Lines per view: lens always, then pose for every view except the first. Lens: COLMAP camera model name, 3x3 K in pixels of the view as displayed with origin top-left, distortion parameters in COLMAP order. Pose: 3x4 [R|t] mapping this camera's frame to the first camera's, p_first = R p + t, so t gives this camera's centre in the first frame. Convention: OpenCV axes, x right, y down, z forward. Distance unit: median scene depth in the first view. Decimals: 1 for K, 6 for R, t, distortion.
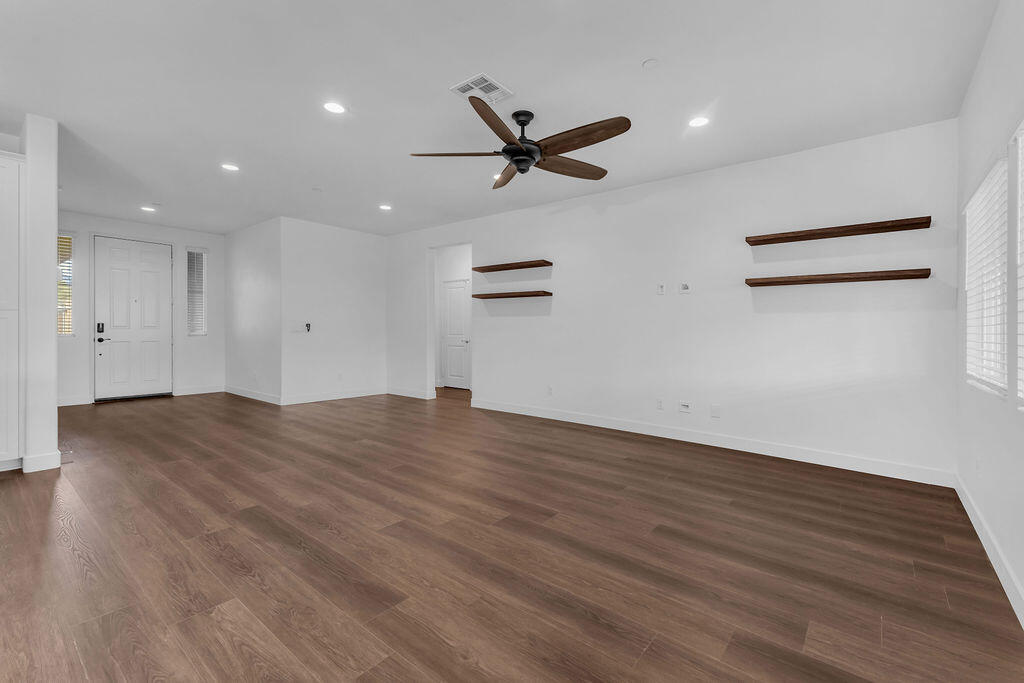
lens RADIAL K [[441.0, 0, 514.6], [0, 441.0, 336.6], [0, 0, 1]] dist [0.004668, -0.000343]
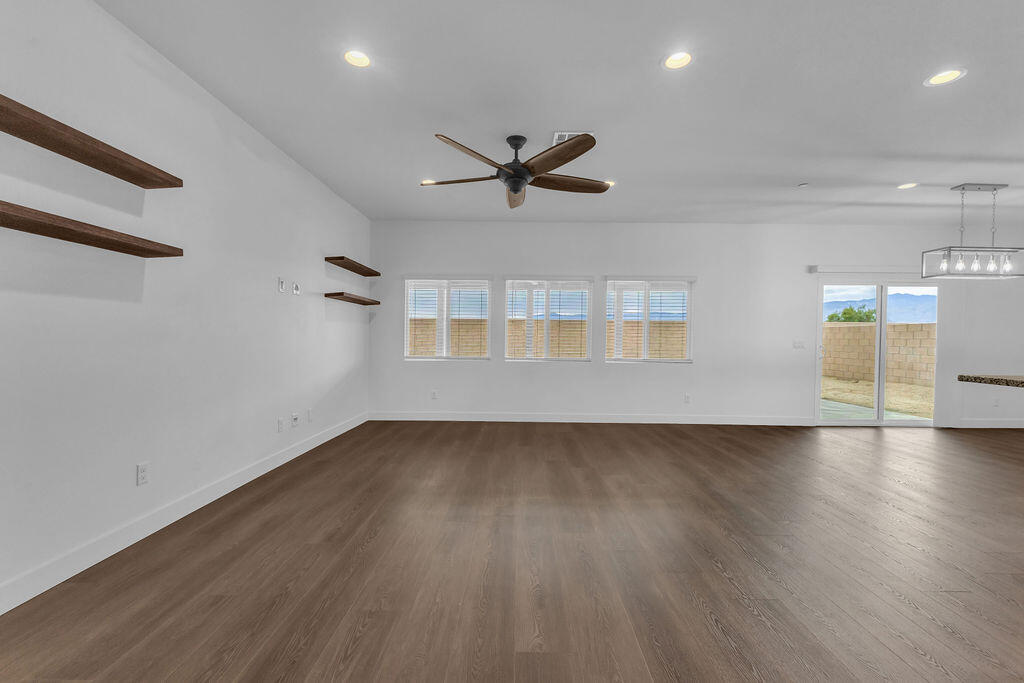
lens RADIAL K [[443.9, 0, 514.6], [0, 443.9, 349.6], [0, 0, 1]] dist [0.008677, 0.000073]
pose [[-0.619314, -0.039124, 0.784168, -0.841093], [-0.007758, 0.999014, 0.043717, -0.039974], [-0.785105, 0.020991, -0.619007, 1.679156]]
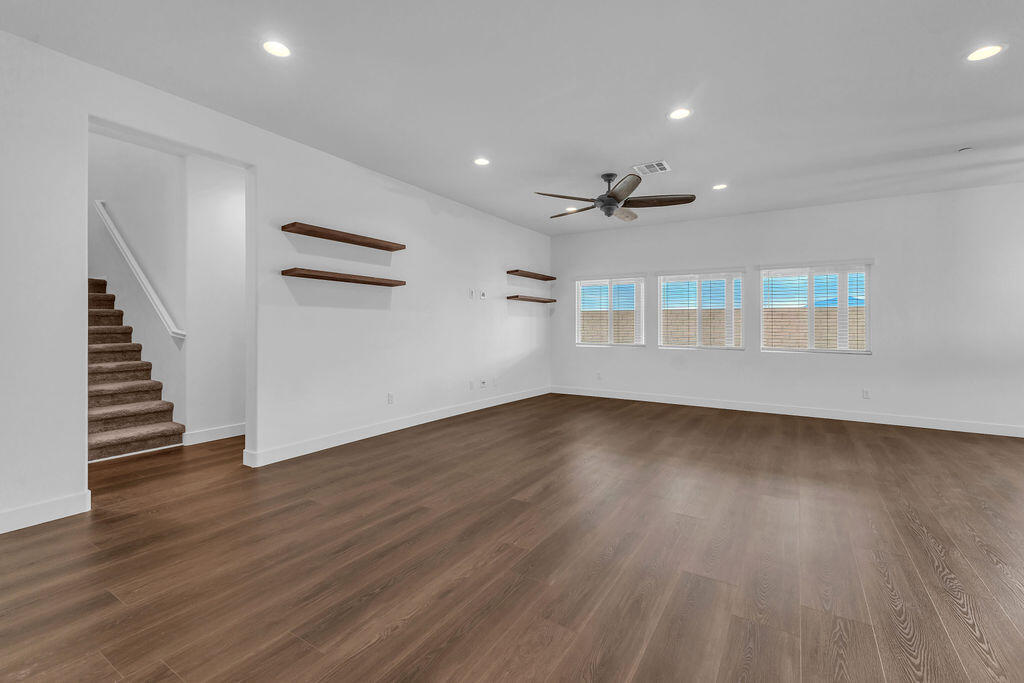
lens RADIAL K [[445.8, 0, 515.2], [0, 445.8, 329.9], [0, 0, 1]] dist [0.006508, -0.000203]
pose [[-0.111934, -0.018860, 0.993537, -1.358819], [0.005725, 0.999791, 0.019623, -0.041180], [-0.993699, 0.007885, -0.111802, 1.457685]]
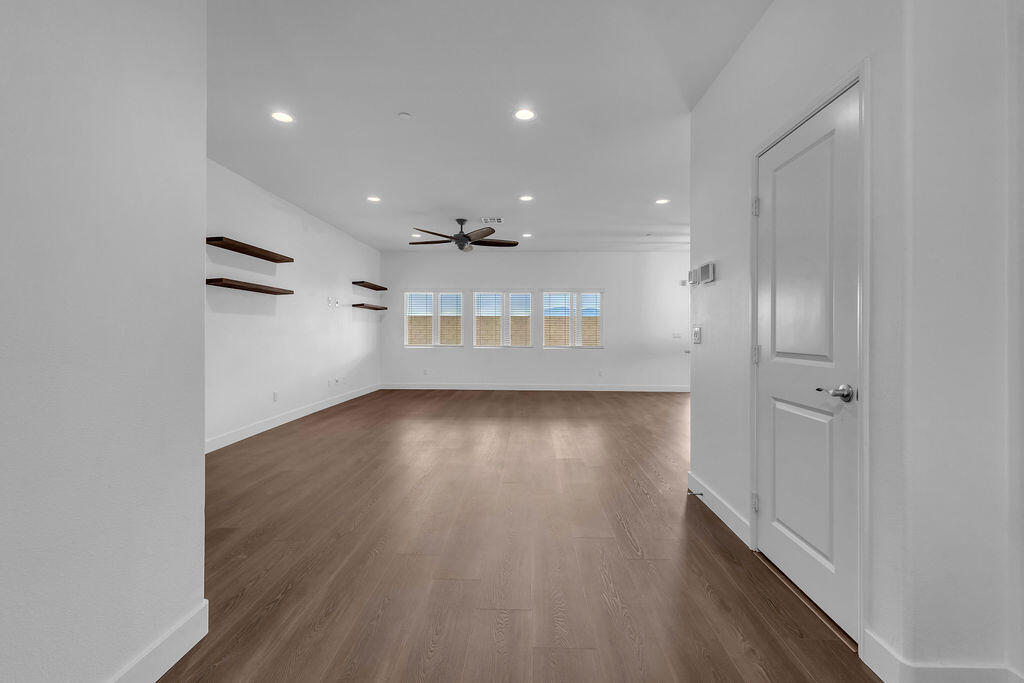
lens RADIAL K [[441.0, 0, 514.6], [0, 441.0, 336.6], [0, 0, 1]] dist [0.004668, -0.000343]
pose [[-0.599885, -0.021668, 0.799793, -1.648419], [-0.000745, 0.999648, 0.026524, -0.049124], [-0.800086, 0.015315, -0.599690, 1.963731]]
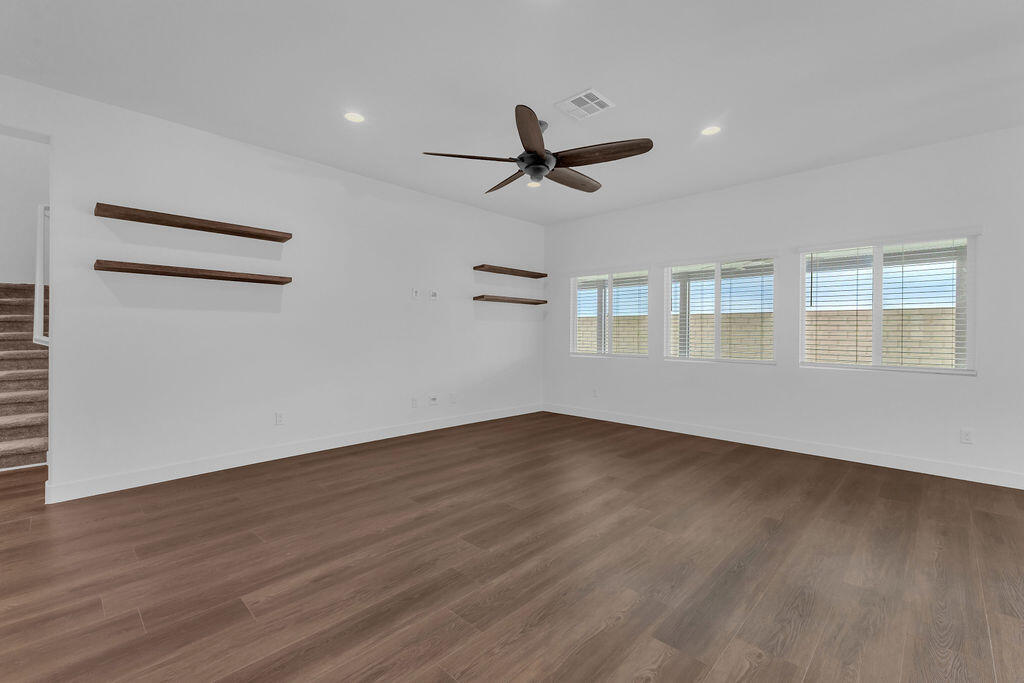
lens RADIAL K [[441.0, 0, 514.6], [0, 441.0, 336.6], [0, 0, 1]] dist [0.004668, -0.000343]
pose [[0.086031, -0.017471, 0.996139, -1.005395], [0.008709, 0.999821, 0.016783, -0.028669], [-0.996254, 0.007231, 0.086168, 0.961665]]
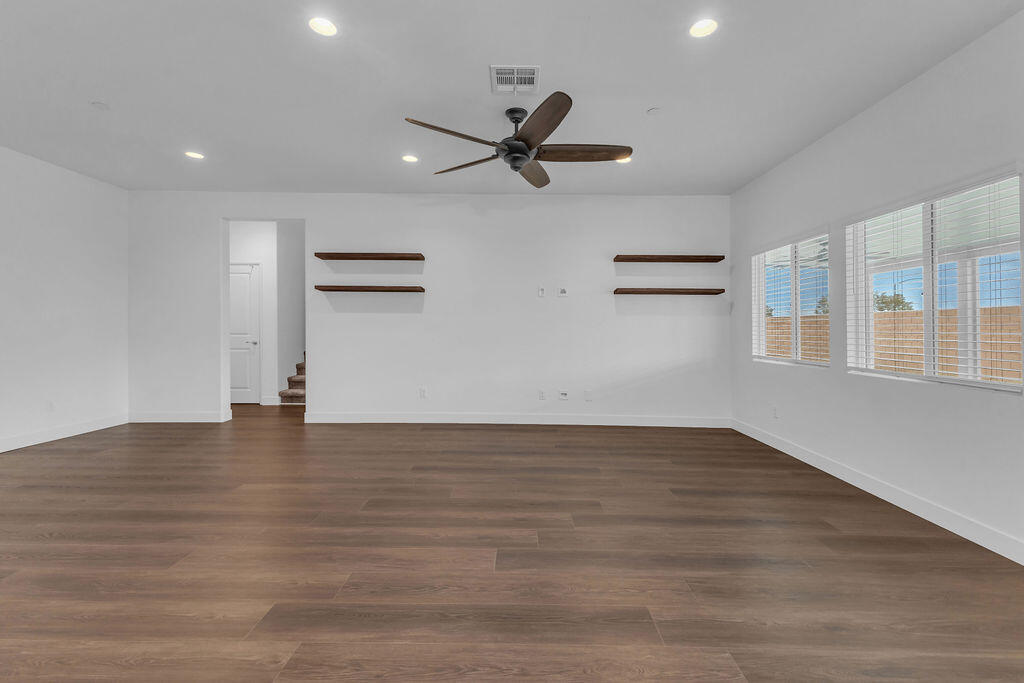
lens RADIAL K [[445.8, 0, 515.2], [0, 445.8, 329.9], [0, 0, 1]] dist [0.006508, -0.000203]
pose [[0.783745, -0.006417, 0.621050, -0.605092], [0.009413, 0.999954, -0.001548, -0.014232], [-0.621011, 0.007059, 0.783770, 0.224326]]
